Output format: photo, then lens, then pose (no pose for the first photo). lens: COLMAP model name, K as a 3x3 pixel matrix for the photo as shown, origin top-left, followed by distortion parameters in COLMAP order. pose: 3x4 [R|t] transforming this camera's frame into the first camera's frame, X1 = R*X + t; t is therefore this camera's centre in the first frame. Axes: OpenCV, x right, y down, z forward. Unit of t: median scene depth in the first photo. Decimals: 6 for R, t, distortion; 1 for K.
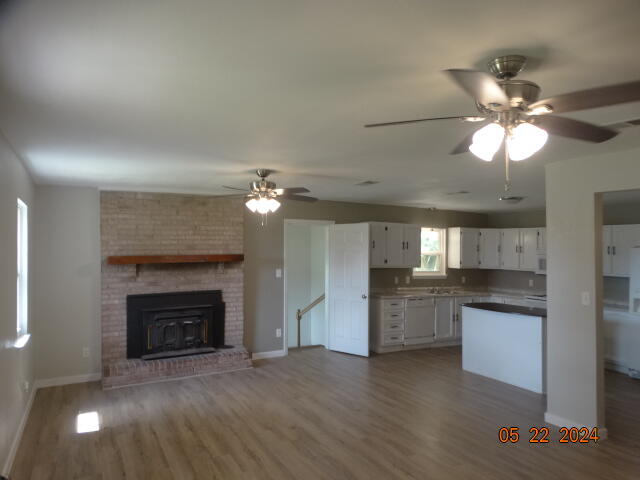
lens RADIAL K [[452.6, 0, 318.1], [0, 452.6, 239.7], [0, 0, 1]] dist [-0.001067, 0.017625]
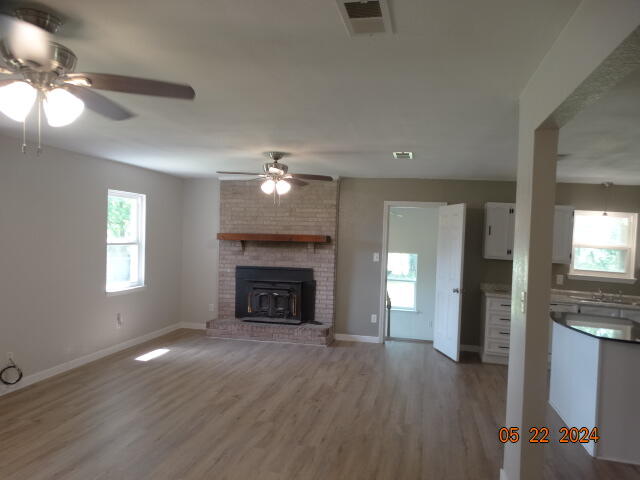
lens RADIAL K [[452.6, 0, 333.7], [0, 452.6, 236.7], [0, 0, 1]] dist [-0.001067, 0.017625]
pose [[0.770972, 0.033019, -0.636012, 0.527928], [-0.021609, 0.999436, 0.025691, 0.008019], [0.636502, -0.006064, 0.771251, 0.225000]]
